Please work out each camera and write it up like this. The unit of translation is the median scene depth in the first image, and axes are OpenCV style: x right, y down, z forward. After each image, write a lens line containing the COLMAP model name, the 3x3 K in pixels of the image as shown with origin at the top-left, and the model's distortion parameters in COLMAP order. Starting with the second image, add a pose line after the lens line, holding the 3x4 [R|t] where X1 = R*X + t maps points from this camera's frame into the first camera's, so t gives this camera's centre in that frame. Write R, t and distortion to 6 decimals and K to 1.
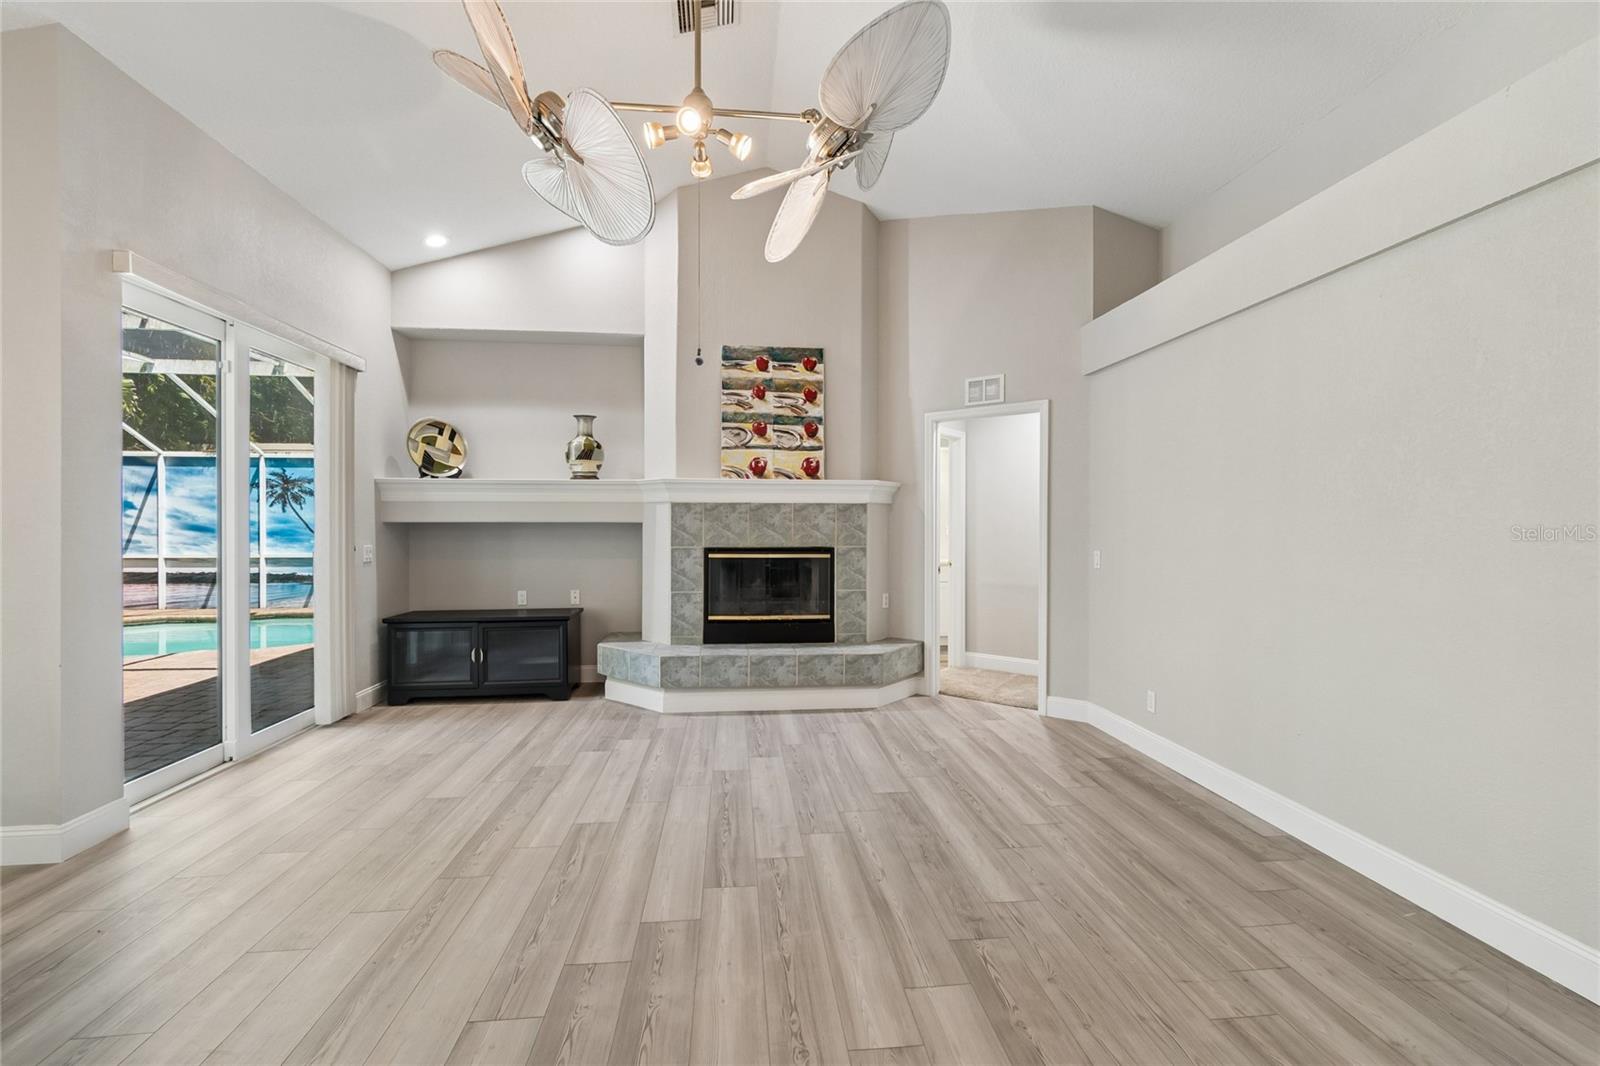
lens RADIAL K [[717.9, 0, 819.3], [0, 717.9, 525.3], [0, 0, 1]] dist [0.003972, -0.001667]
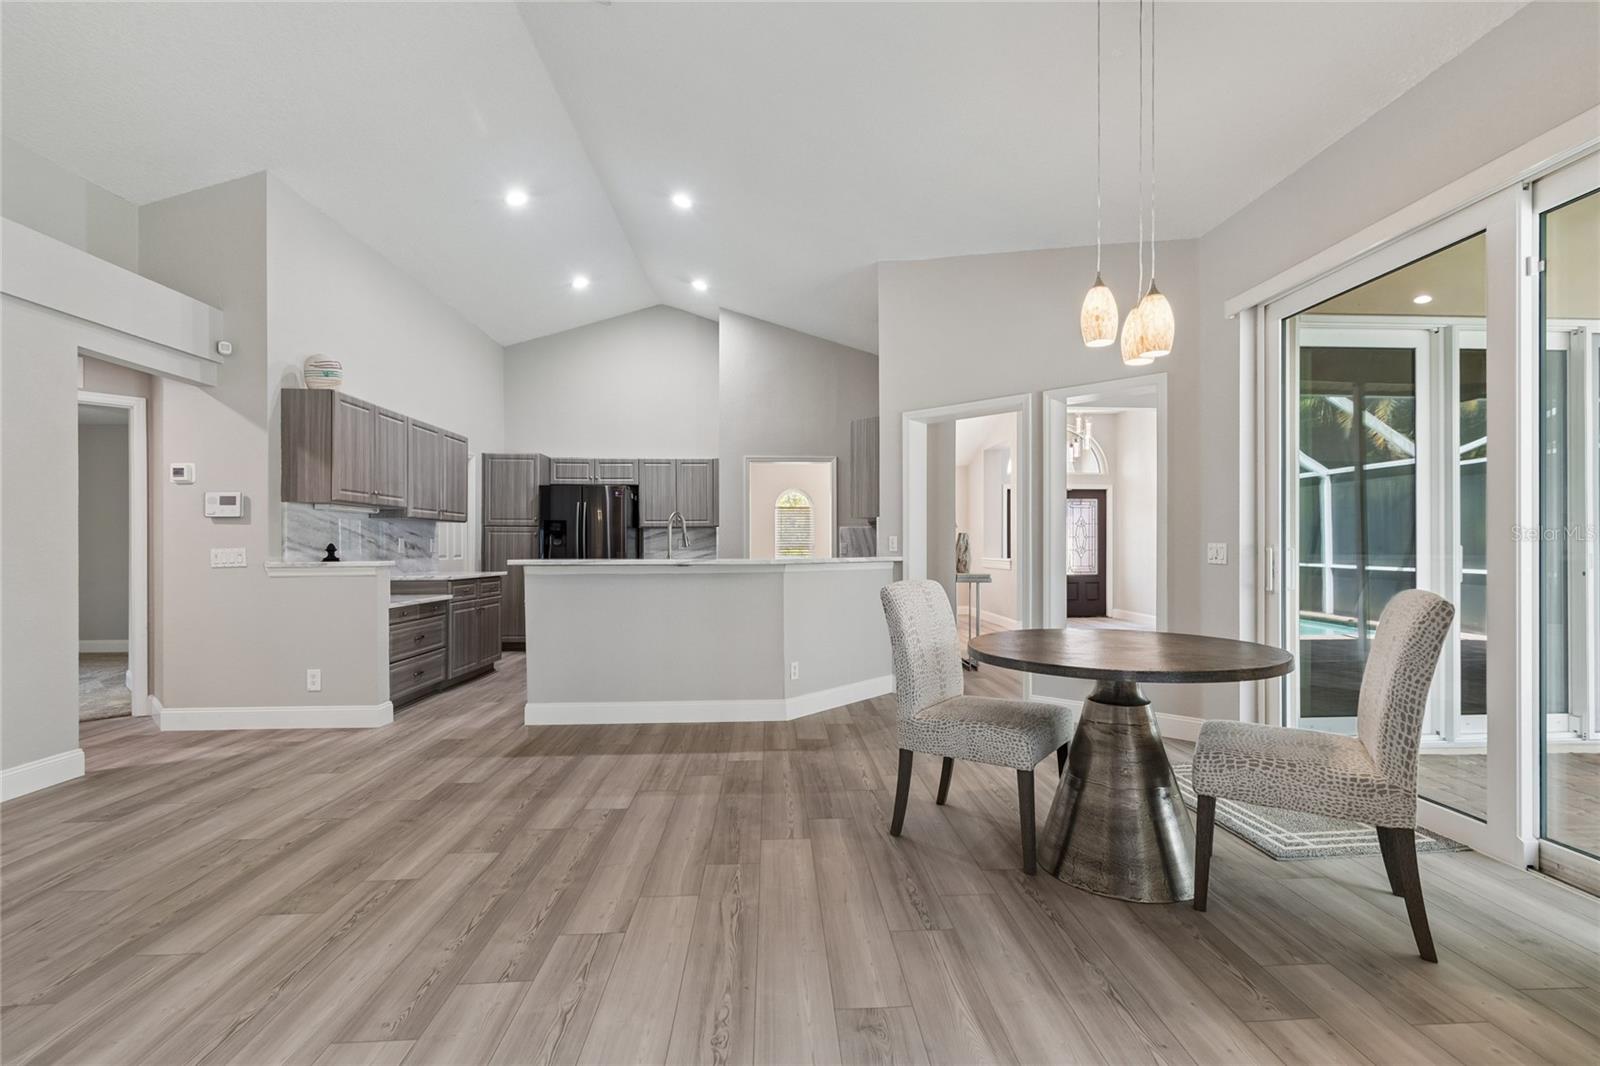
lens RADIAL K [[717.9, 0, 819.9], [0, 717.9, 552.7], [0, 0, 1]] dist [0.003972, -0.001667]
pose [[-0.998751, 0.000018, 0.049965, -0.289658], [0.000356, 0.999977, 0.006763, 0.029137], [-0.049964, 0.006772, -0.998728, 0.718194]]
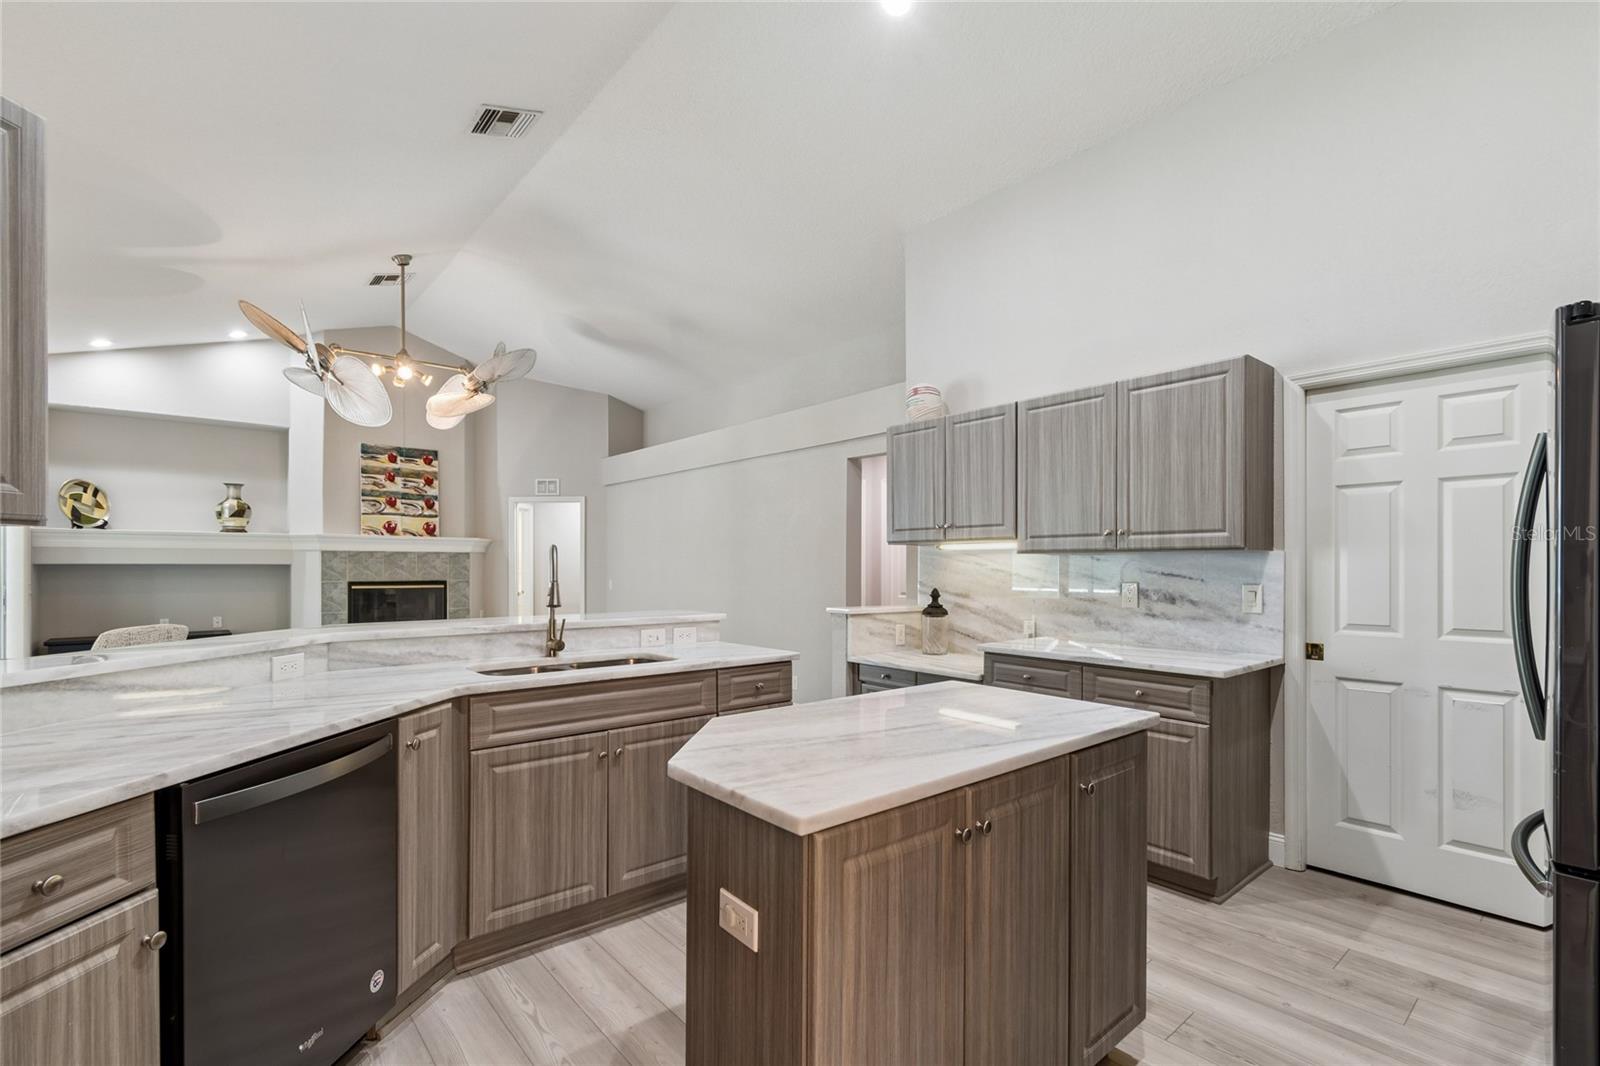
lens RADIAL K [[717.9, 0, 817.7], [0, 717.9, 569.6], [0, 0, 1]] dist [0.003972, -0.001667]
pose [[0.823934, -0.002821, 0.566678, -0.197774], [-0.000165, 0.999986, 0.005219, -0.001258], [-0.566685, -0.004393, 0.823923, -0.728636]]
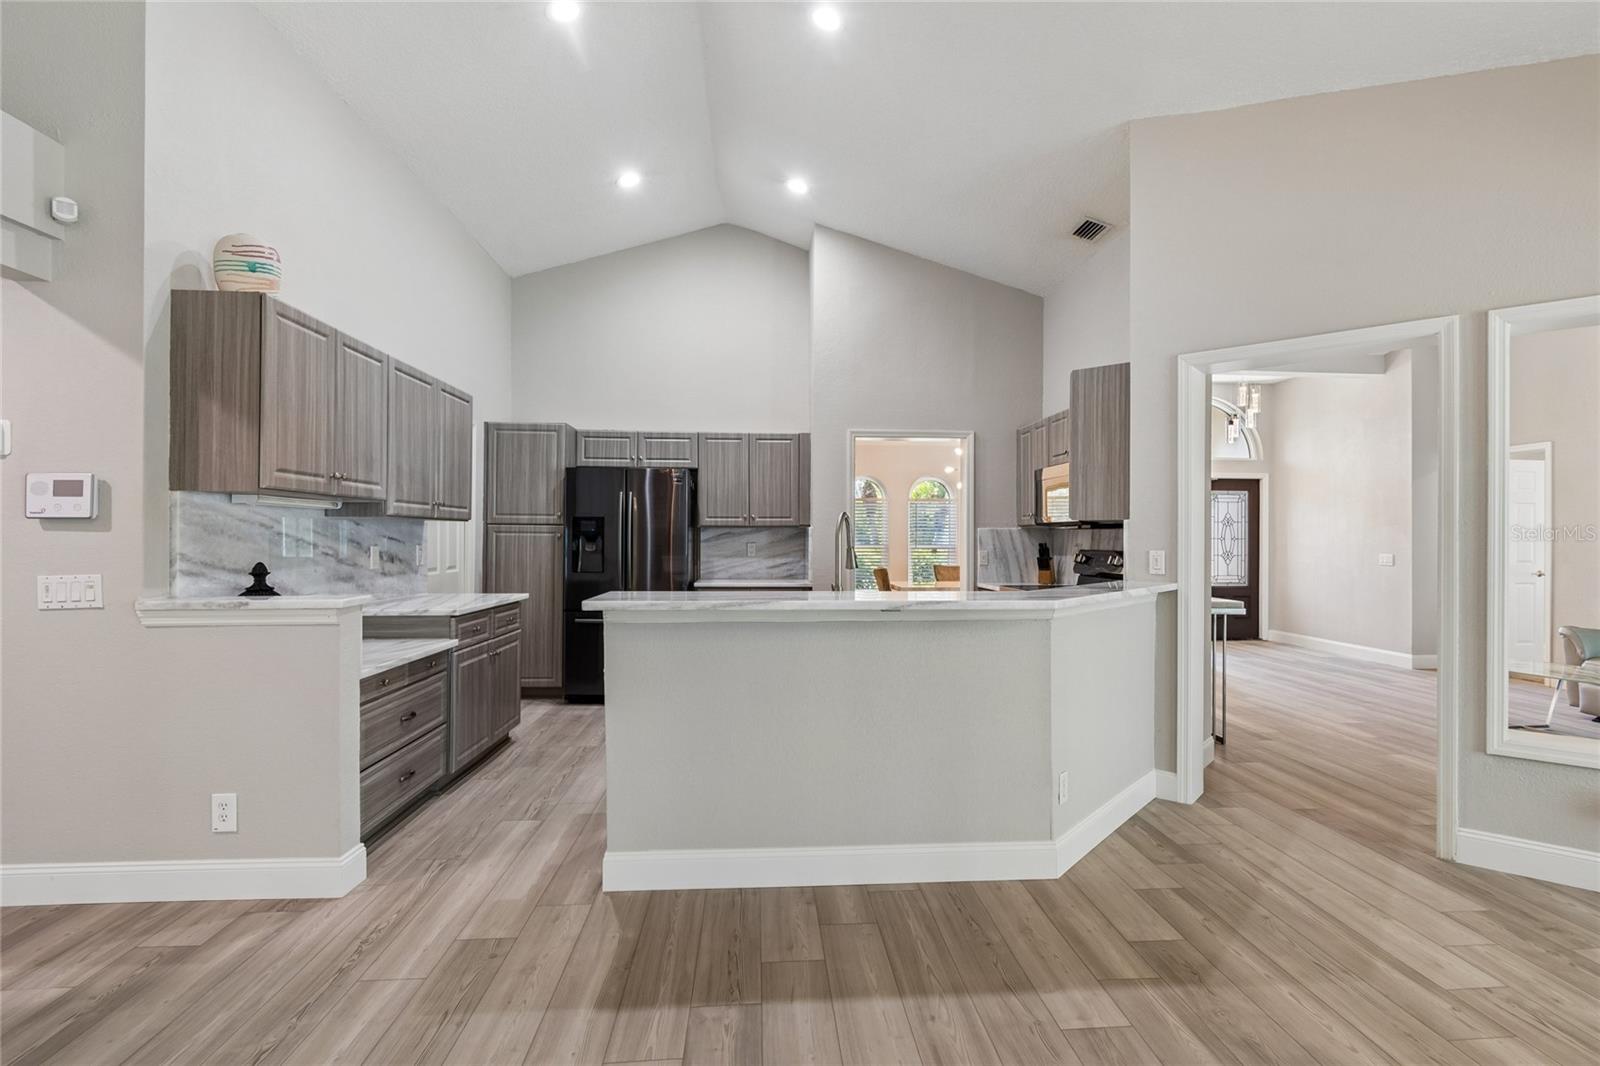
lens RADIAL K [[764.1, 0, 816.9], [0, 764.1, 543.4], [0, 0, 1]] dist [0.004183, -0.003984]
pose [[-0.999275, -0.006090, 0.037582, -0.062144], [-0.005872, 0.999965, 0.005906, 0.004205], [-0.037616, 0.005681, -0.999276, 0.394603]]
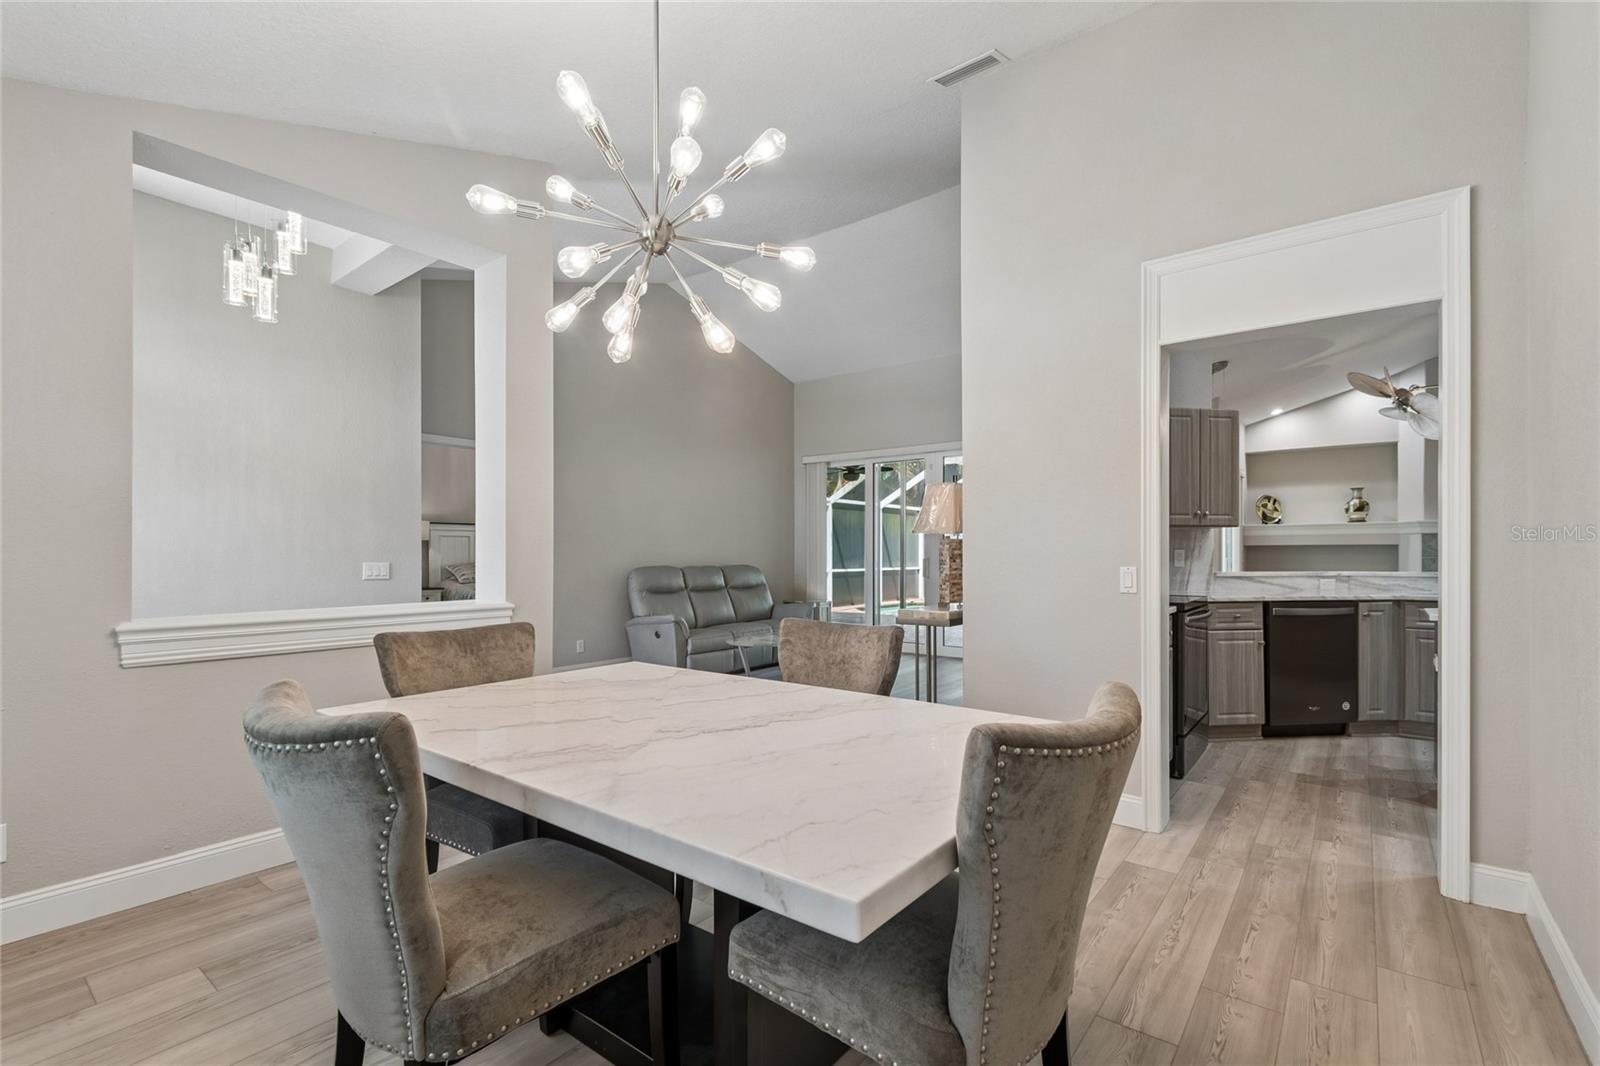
lens RADIAL K [[717.9, 0, 814.2], [0, 717.9, 565.0], [0, 0, 1]] dist [0.003972, -0.001667]
pose [[0.717942, 0.008991, -0.696044, -0.039754], [0.002032, 0.999885, 0.015012, 0.017309], [0.696099, -0.012192, 0.717842, -1.359986]]
